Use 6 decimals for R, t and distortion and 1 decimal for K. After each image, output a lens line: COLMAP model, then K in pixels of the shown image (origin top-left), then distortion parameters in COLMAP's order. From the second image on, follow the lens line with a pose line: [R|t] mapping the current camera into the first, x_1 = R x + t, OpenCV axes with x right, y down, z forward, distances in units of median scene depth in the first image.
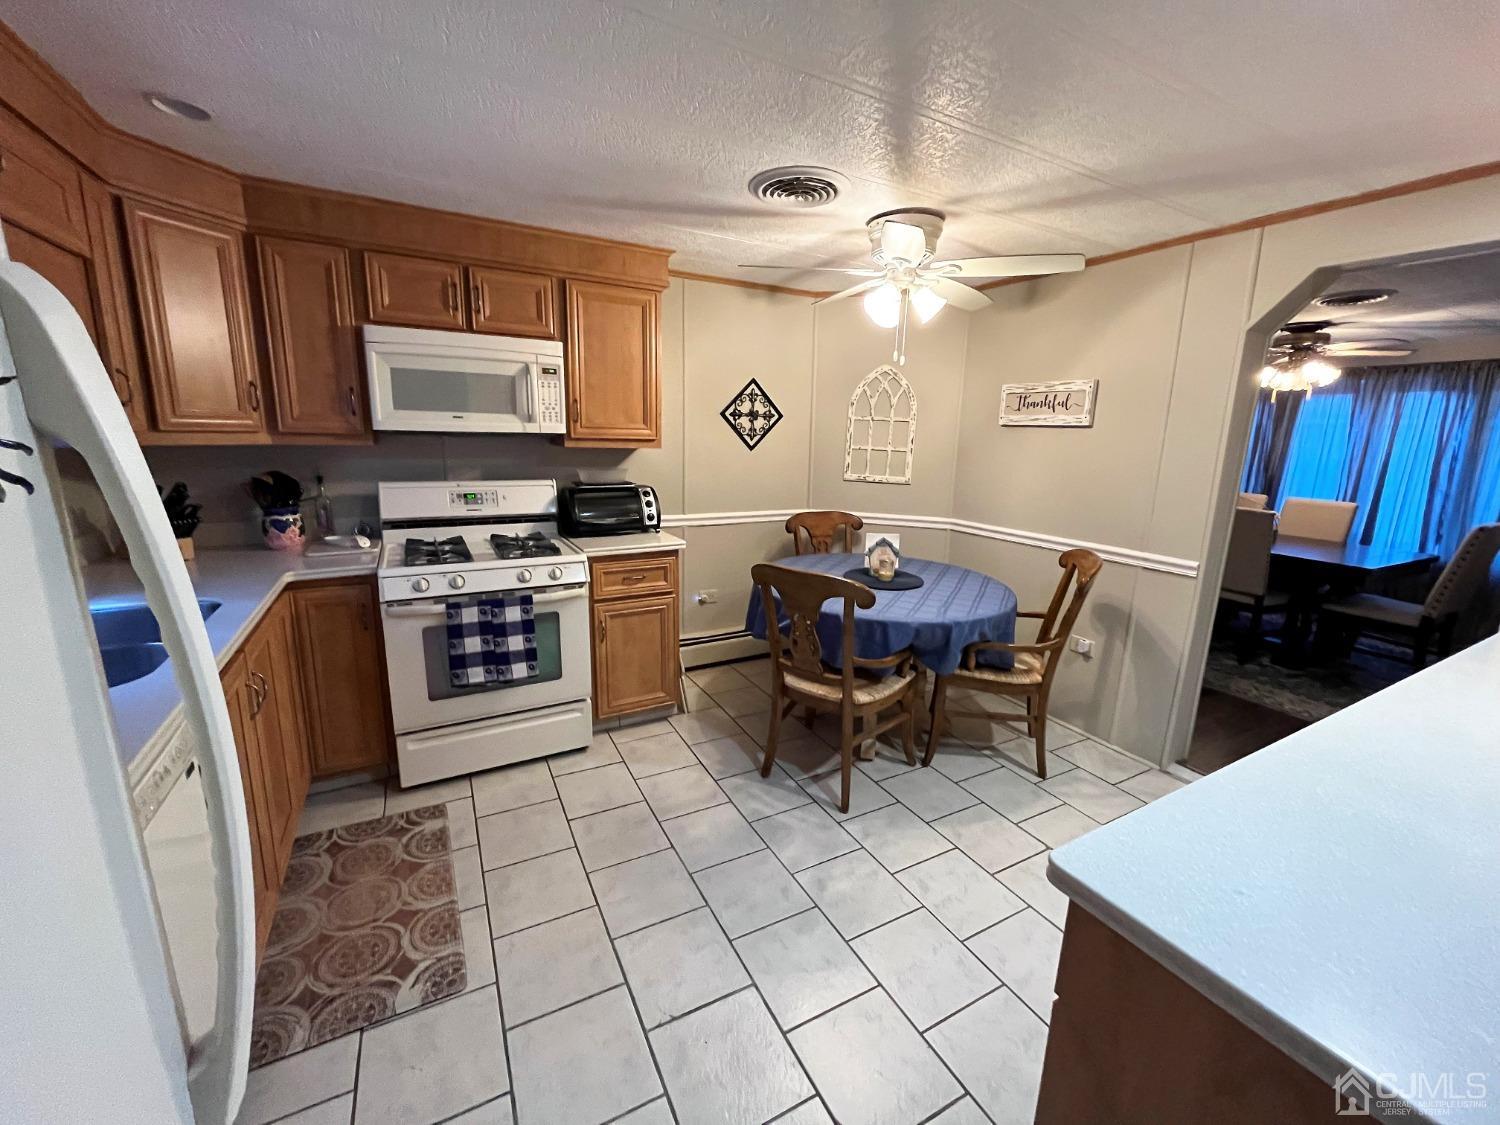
lens RADIAL K [[604.3, 0, 749.8], [0, 604.3, 560.1], [0, 0, 1]] dist [-0.001956, -0.001166]
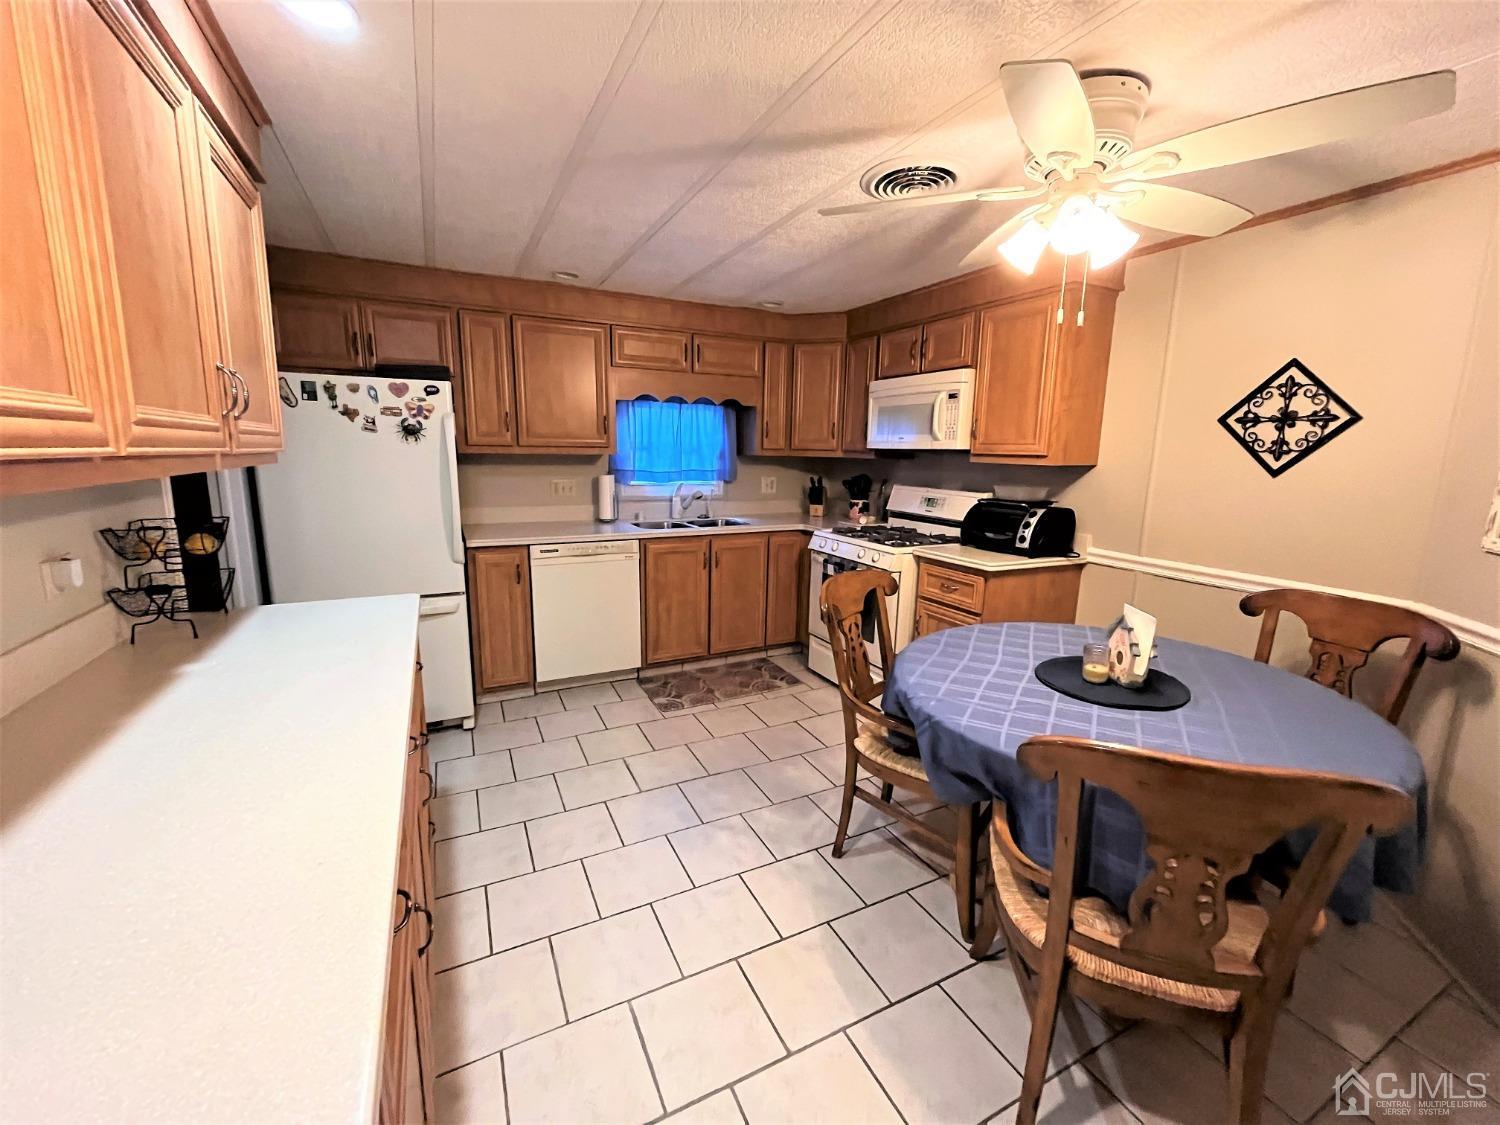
lens RADIAL K [[604.3, 0, 749.8], [0, 604.3, 560.1], [0, 0, 1]] dist [-0.001956, -0.001166]
pose [[-0.030848, 0.155731, -0.987318, 0.836697], [-0.226608, 0.960977, 0.158656, -0.101646], [0.973497, 0.228628, 0.005645, 0.659113]]
